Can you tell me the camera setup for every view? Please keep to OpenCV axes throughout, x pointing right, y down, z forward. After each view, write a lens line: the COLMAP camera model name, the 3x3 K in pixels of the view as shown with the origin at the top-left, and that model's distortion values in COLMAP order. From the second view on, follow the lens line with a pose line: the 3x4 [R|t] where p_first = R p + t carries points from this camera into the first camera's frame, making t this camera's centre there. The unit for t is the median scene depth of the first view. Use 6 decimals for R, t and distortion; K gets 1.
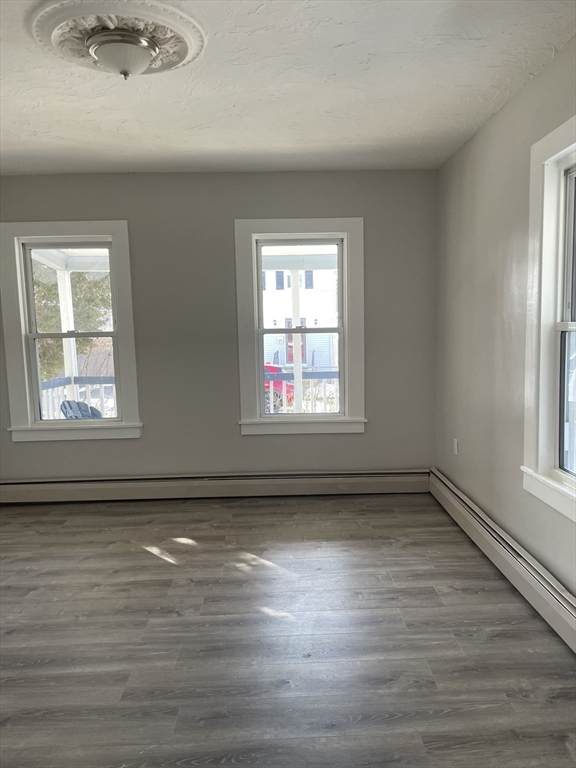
lens RADIAL K [[590.9, 0, 288.0], [0, 590.9, 384.0], [0, 0, 1]] dist [0.086885, -0.094090]
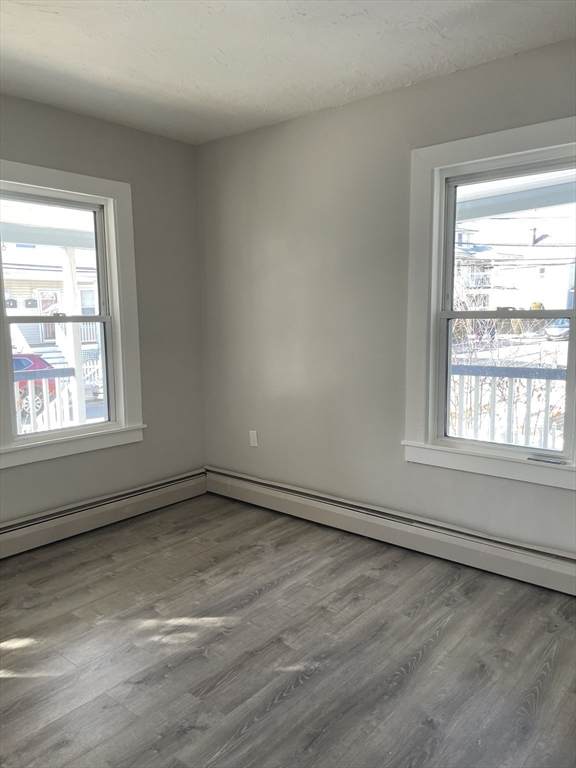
lens RADIAL K [[590.9, 0, 288.0], [0, 590.9, 384.0], [0, 0, 1]] dist [0.086885, -0.094090]
pose [[0.657681, -0.075683, 0.749485, -0.432186], [0.071969, 0.996702, 0.037494, -0.018169], [-0.749850, 0.029280, 0.660959, 0.329647]]
